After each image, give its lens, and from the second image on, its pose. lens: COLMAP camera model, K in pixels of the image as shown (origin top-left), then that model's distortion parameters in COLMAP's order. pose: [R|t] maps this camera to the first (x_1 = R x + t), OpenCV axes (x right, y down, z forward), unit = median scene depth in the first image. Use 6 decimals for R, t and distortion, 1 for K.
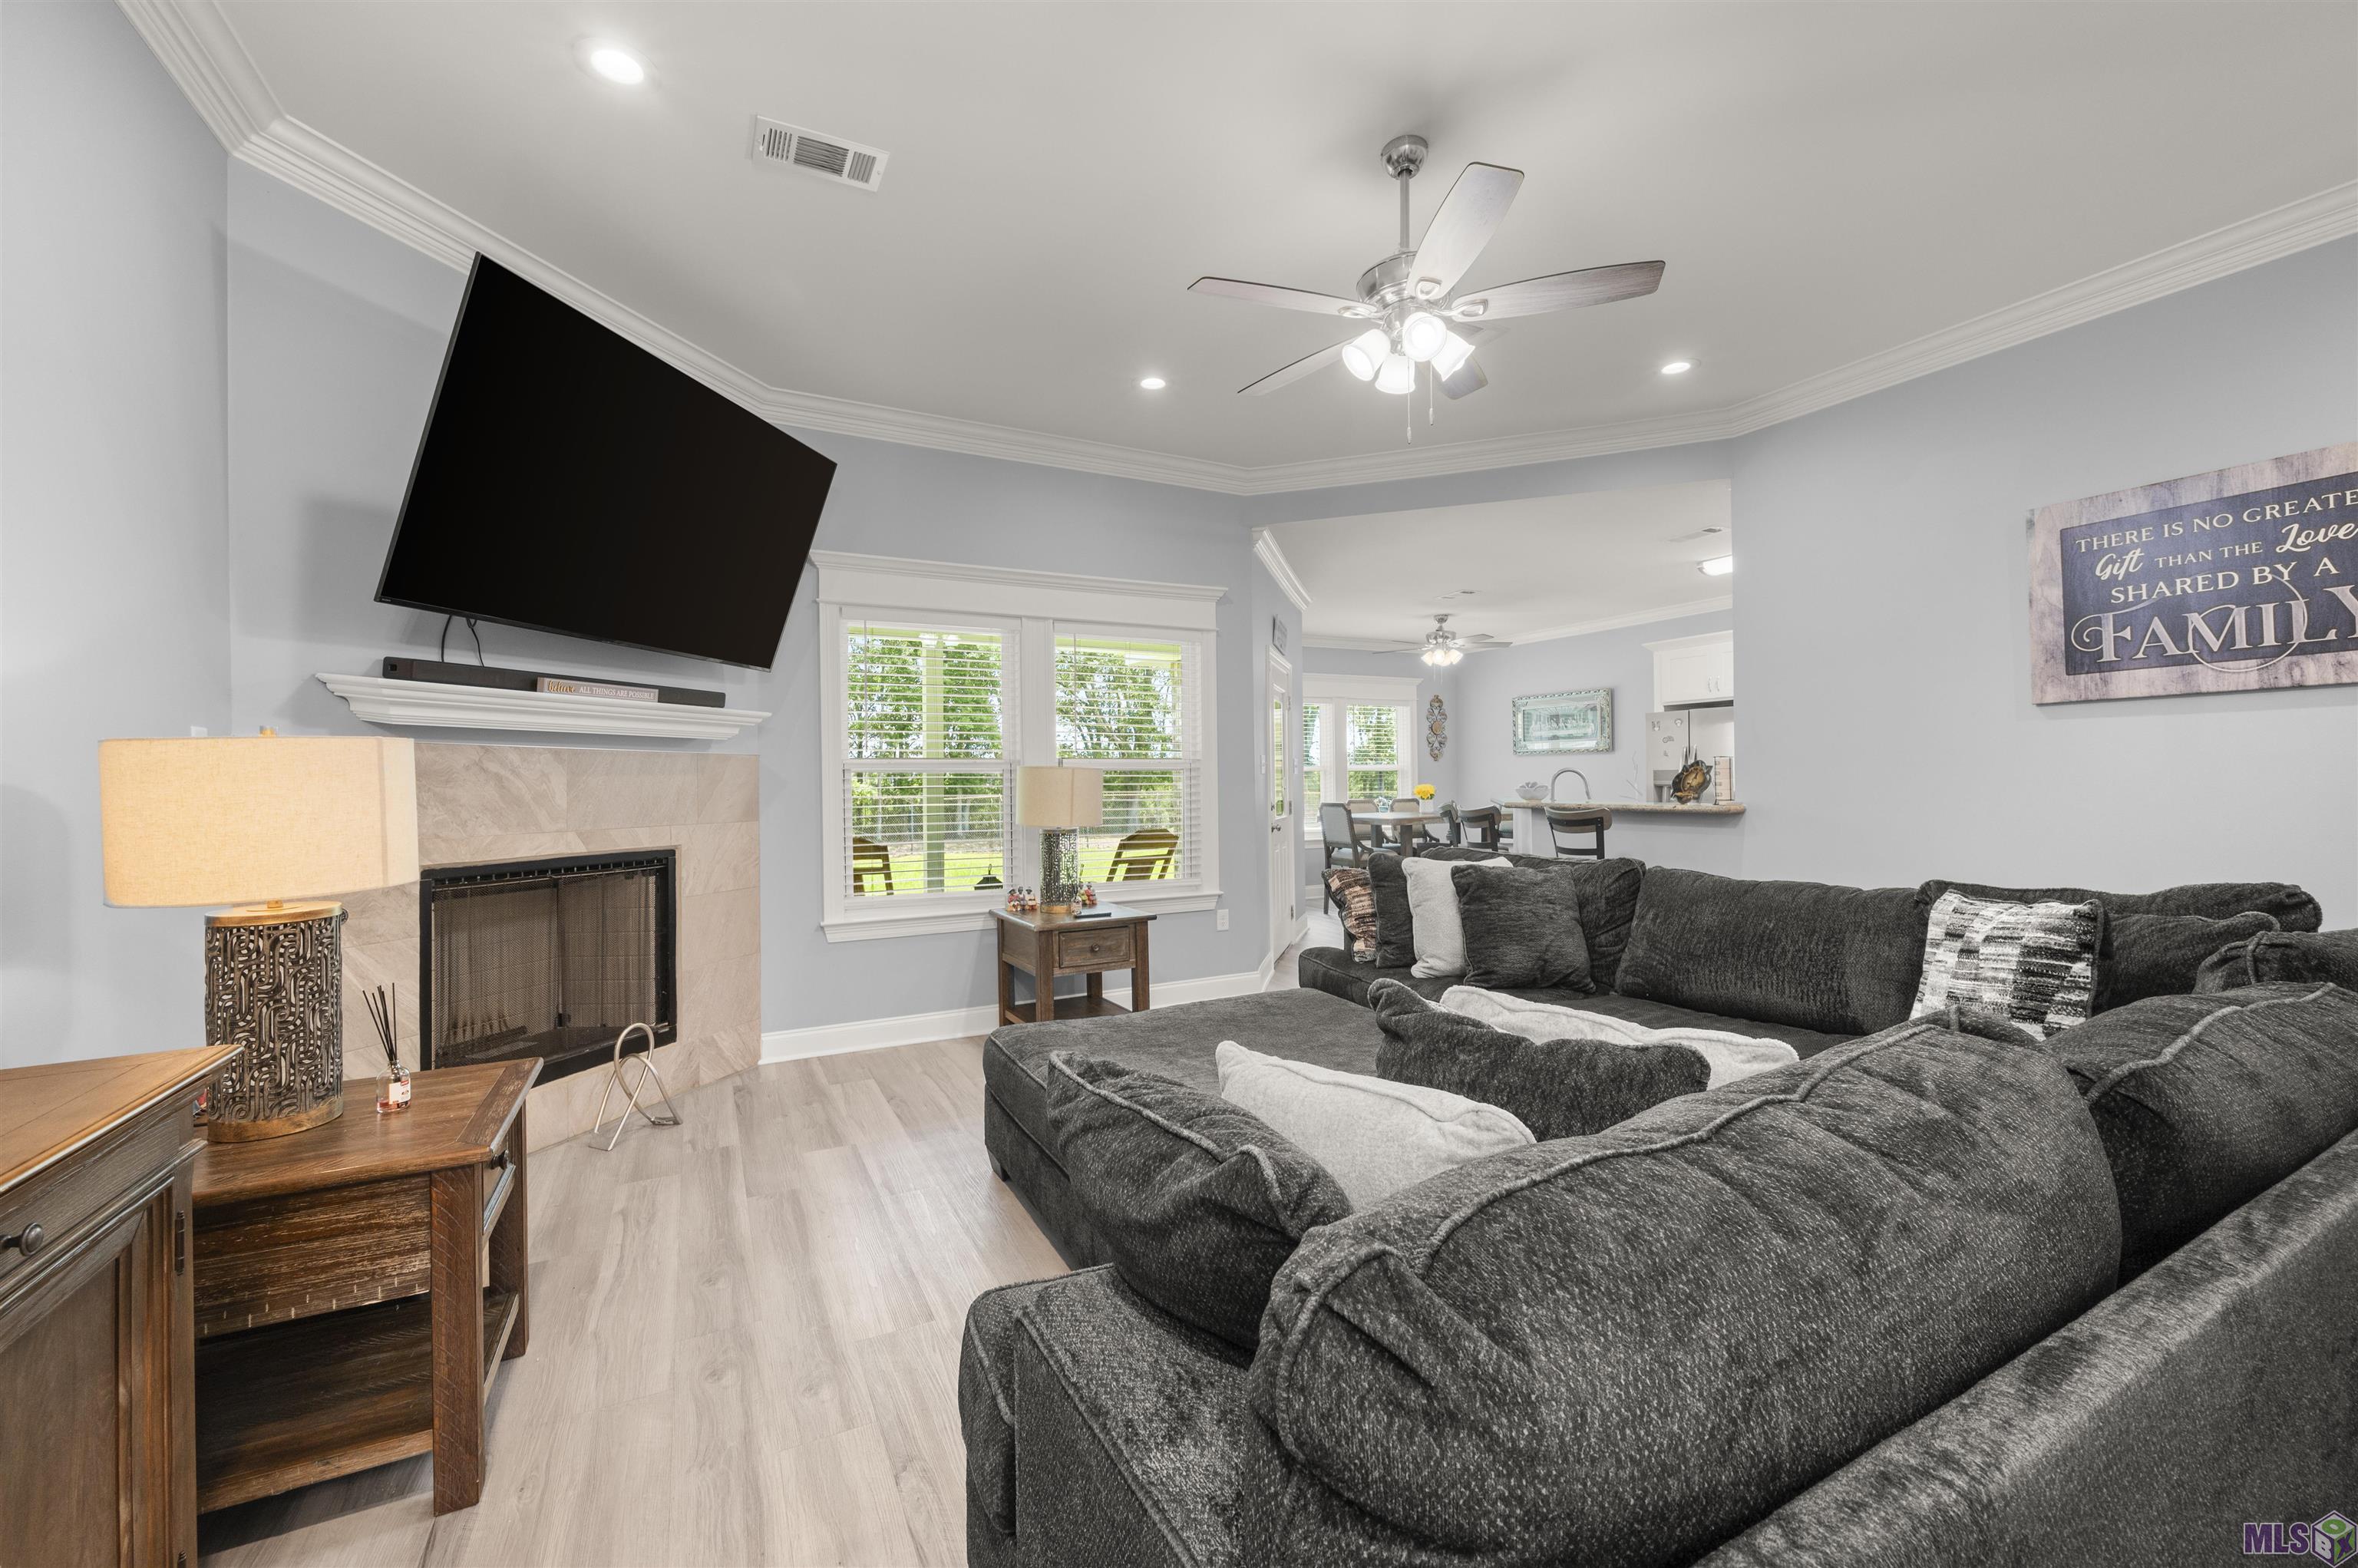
lens RADIAL K [[920.9, 0, 1177.6], [0, 920.9, 782.3], [0, 0, 1]] dist [-0.000083, 0.000004]
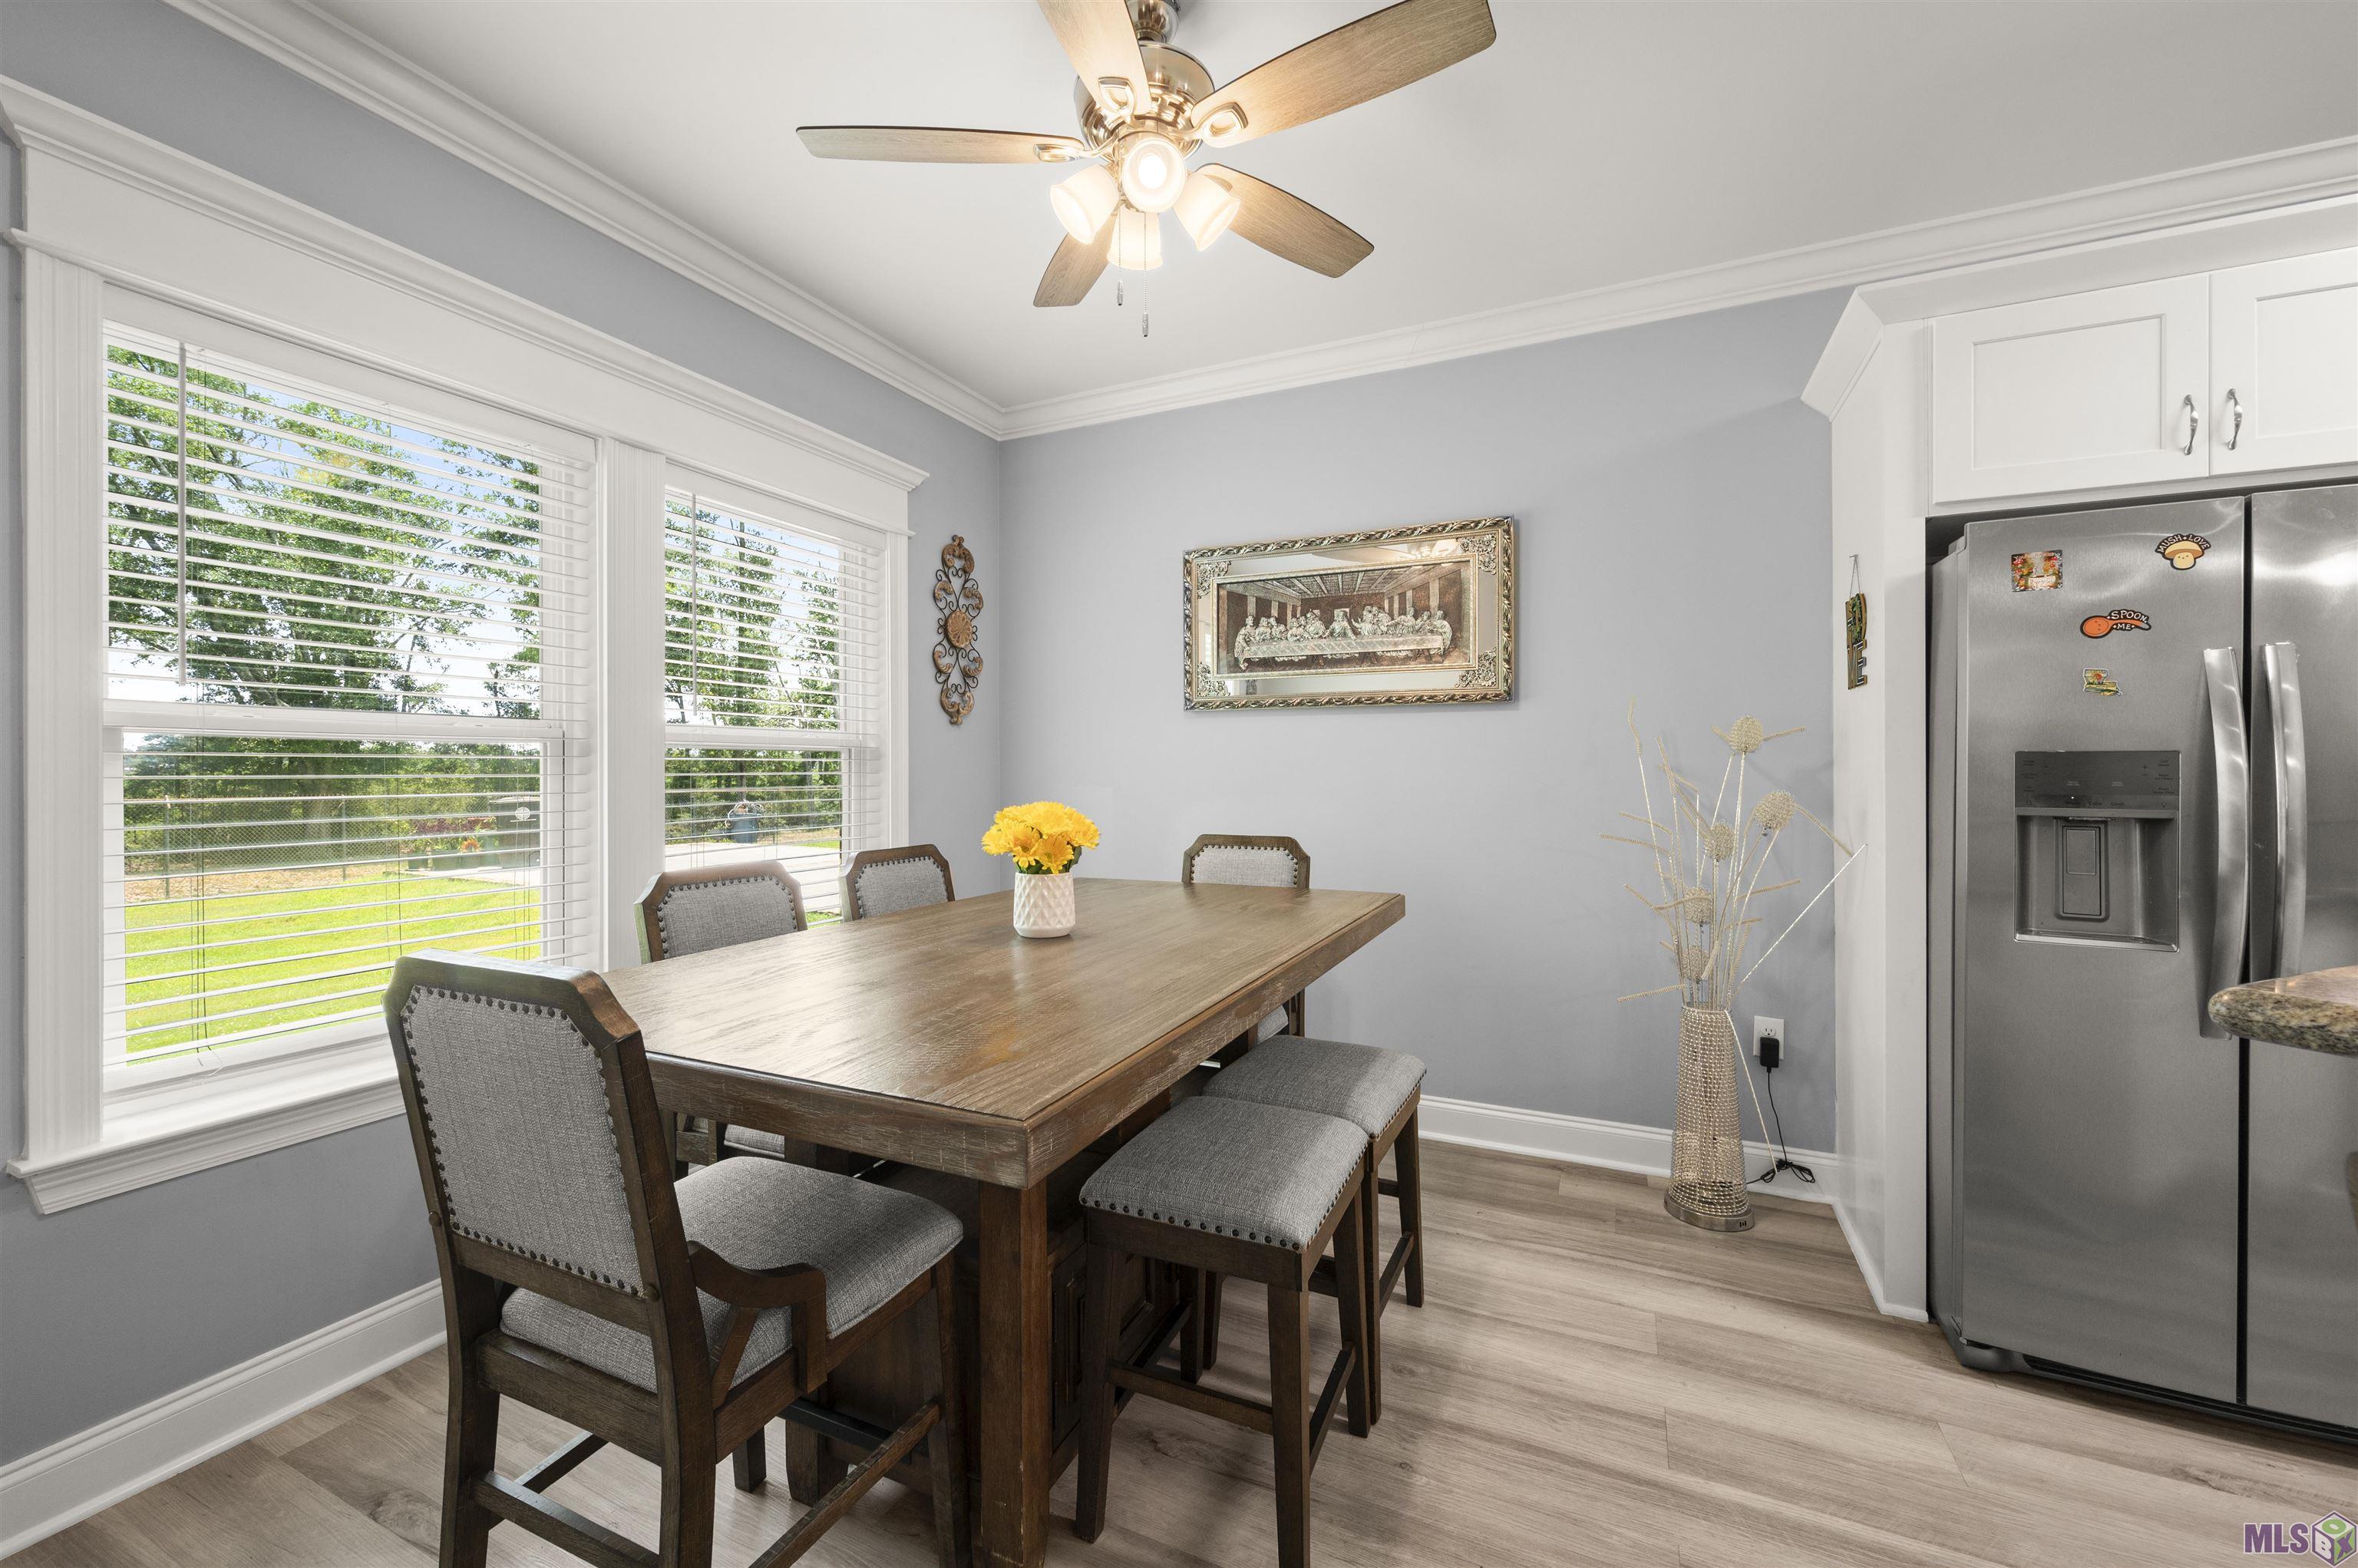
lens RADIAL K [[920.9, 0, 1179.3], [0, 920.9, 771.3], [0, 0, 1]] dist [-0.000083, 0.000004]
pose [[0.792702, 0.004671, 0.609591, 0.143708], [-0.005068, 0.999987, -0.001071, -0.005508], [-0.609588, -0.002241, 0.792715, 0.715767]]
